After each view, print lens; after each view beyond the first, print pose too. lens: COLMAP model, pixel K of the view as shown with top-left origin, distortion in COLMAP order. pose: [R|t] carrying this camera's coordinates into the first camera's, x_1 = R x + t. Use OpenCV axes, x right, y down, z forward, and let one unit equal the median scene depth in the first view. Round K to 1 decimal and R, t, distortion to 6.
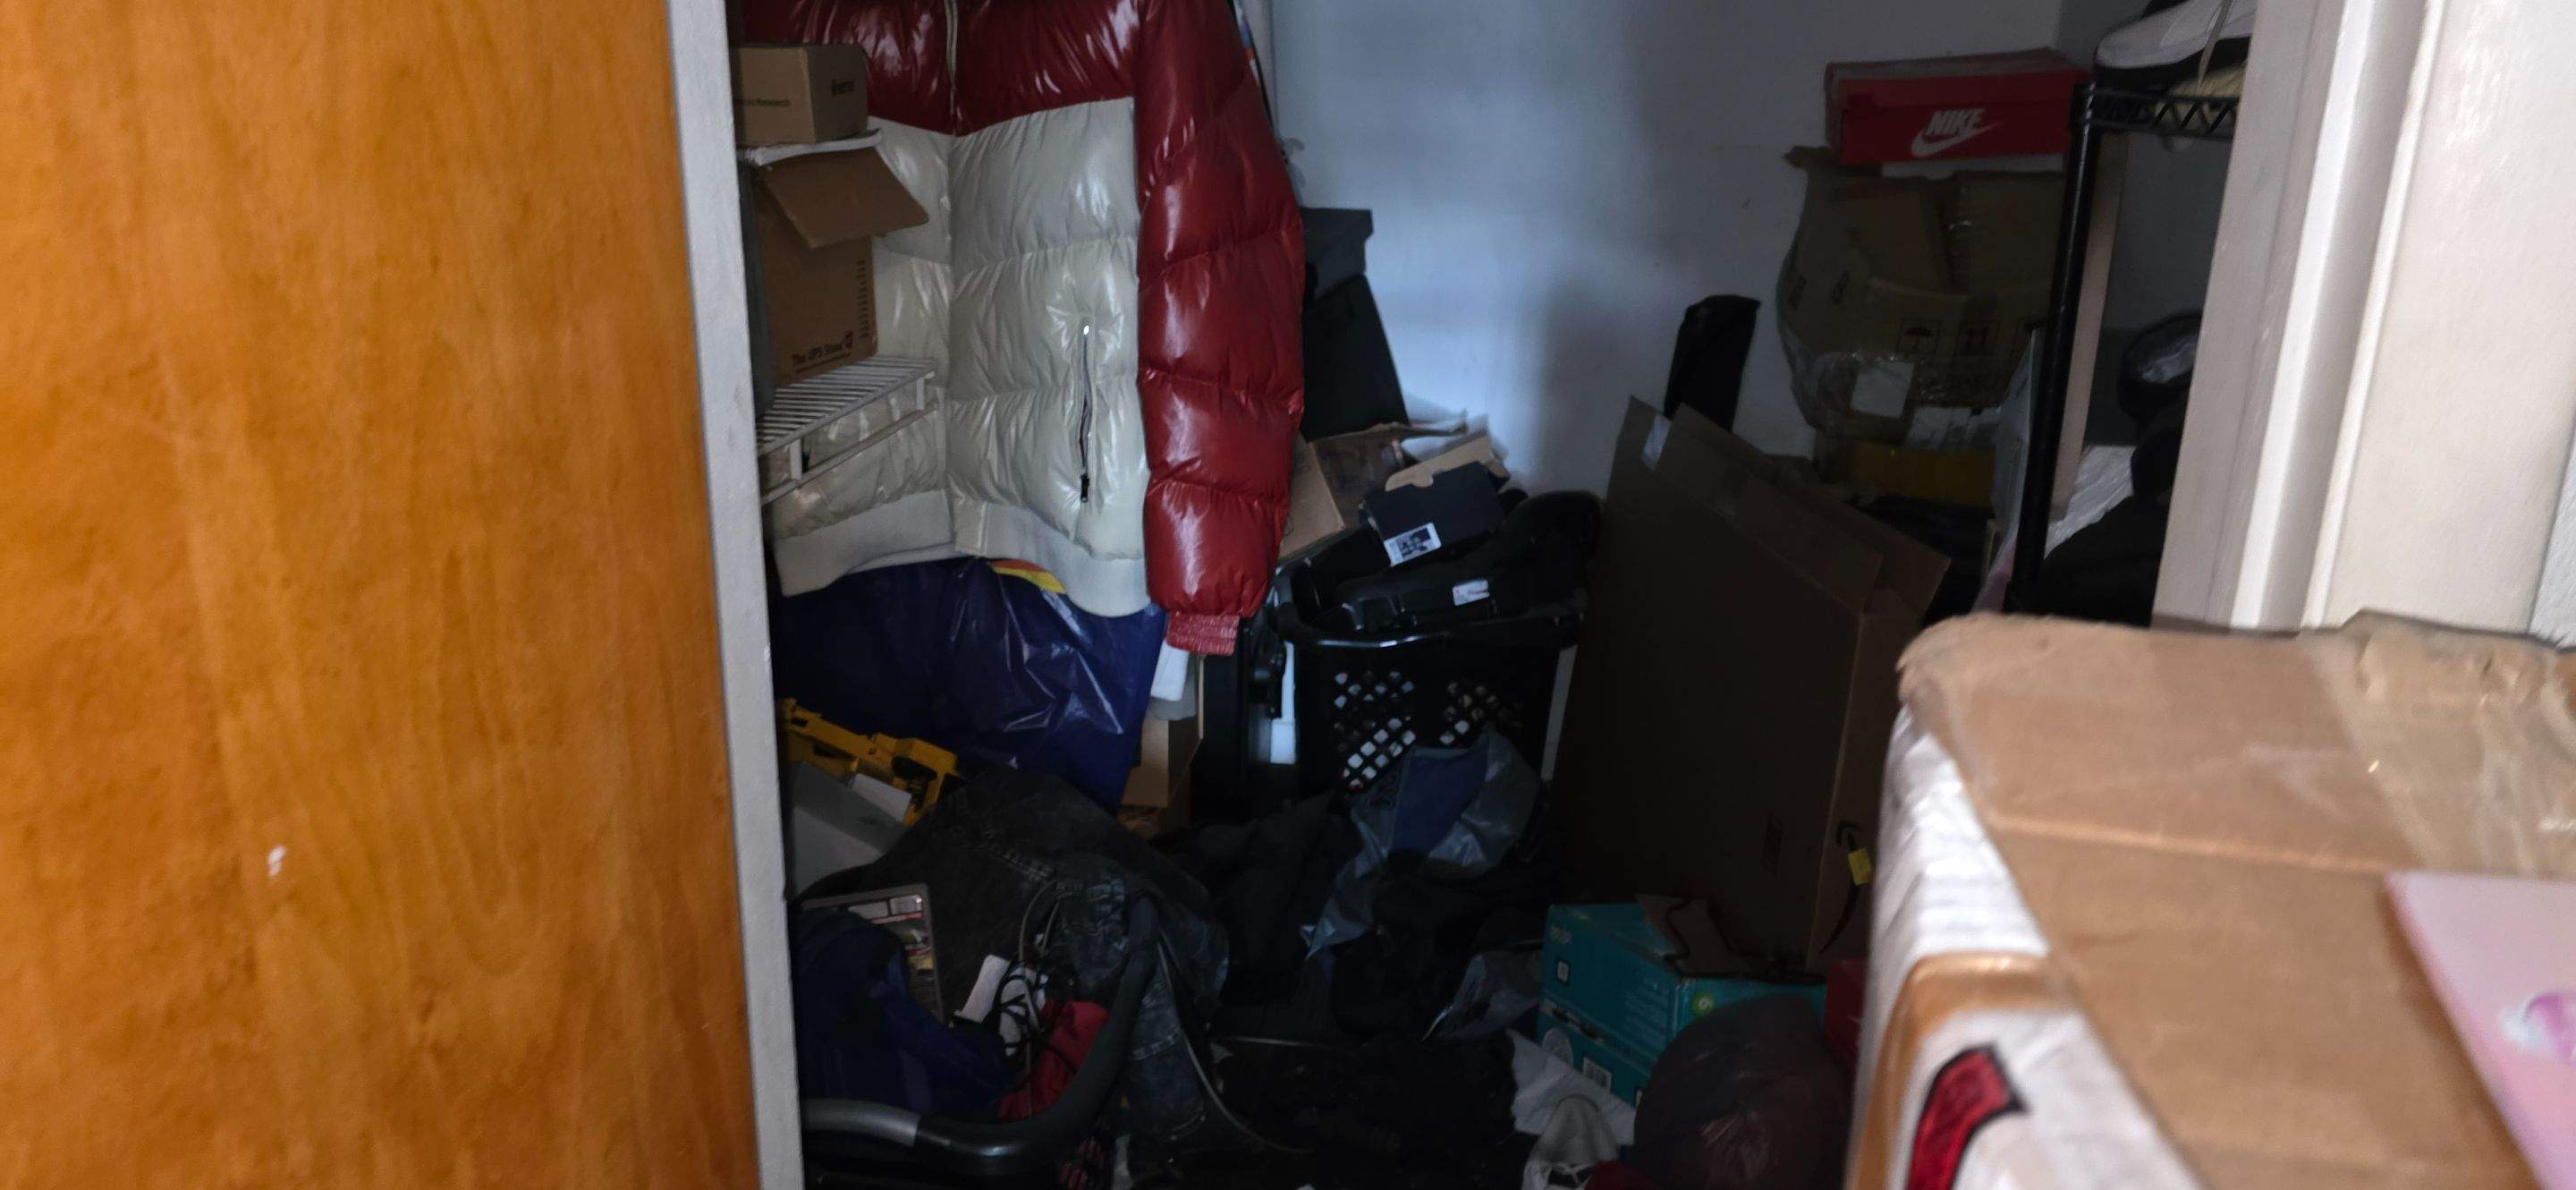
lens RADIAL K [[1702.7, 0, 1275.2], [0, 1702.7, 599.4], [0, 0, 1]] dist [0.069949, -0.074451]
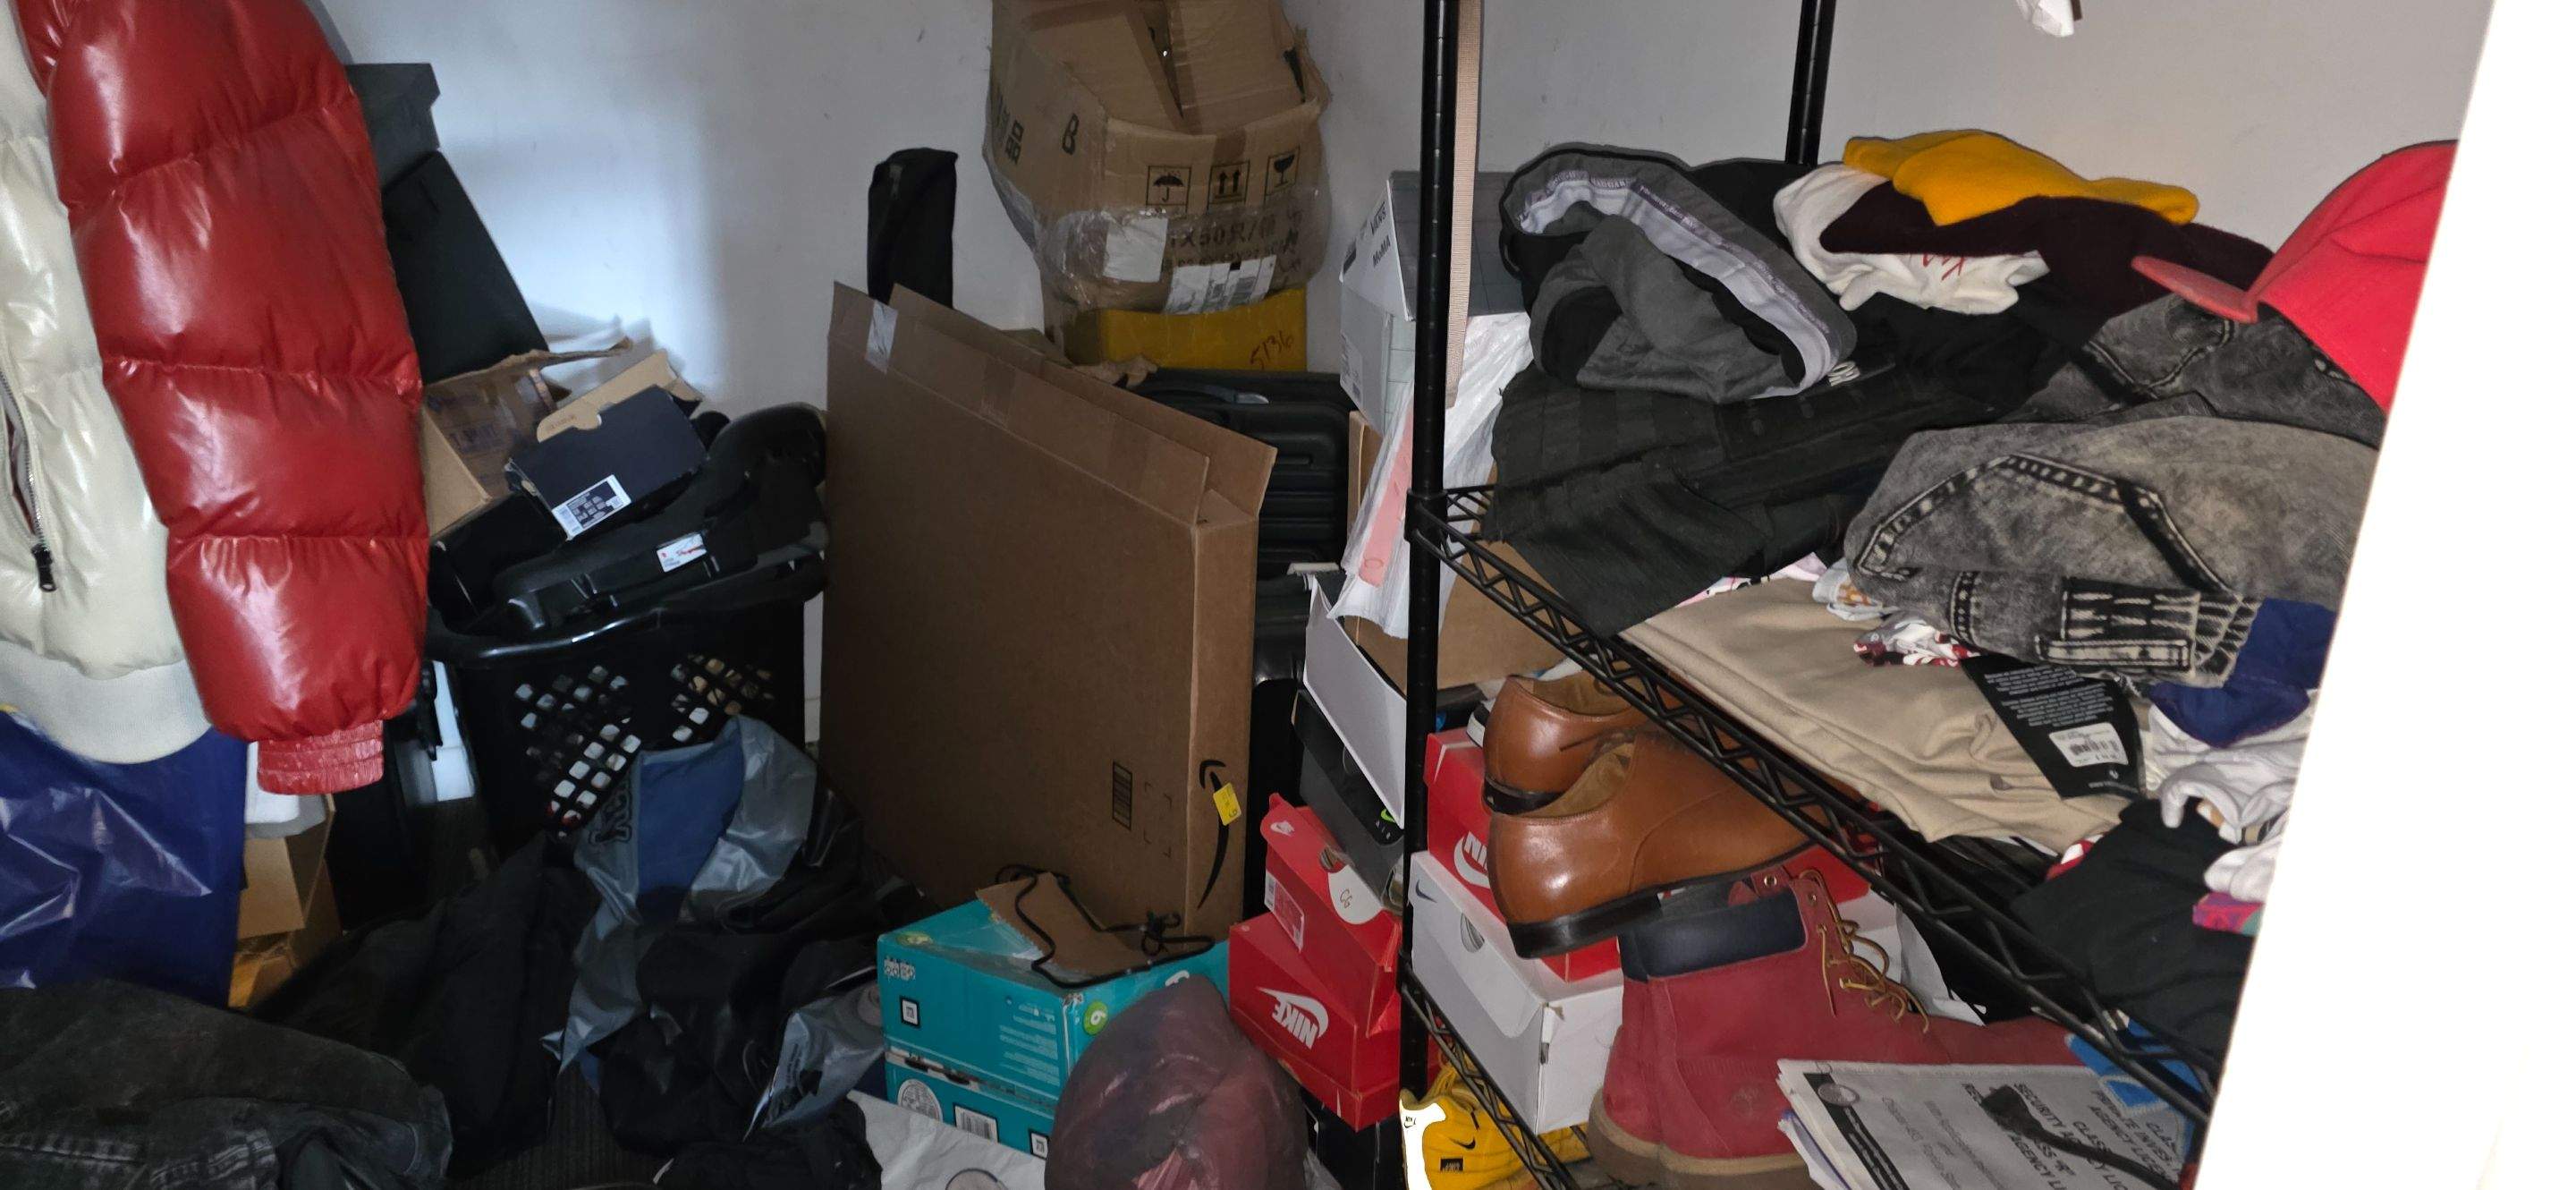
lens RADIAL K [[1702.7, 0, 1275.2], [0, 1702.7, 599.4], [0, 0, 1]] dist [0.069949, -0.074451]
pose [[0.871414, -0.194126, 0.450503, -0.008673], [0.153200, 0.980128, 0.126008, -0.047014], [-0.466012, -0.040788, 0.883838, 0.194475]]
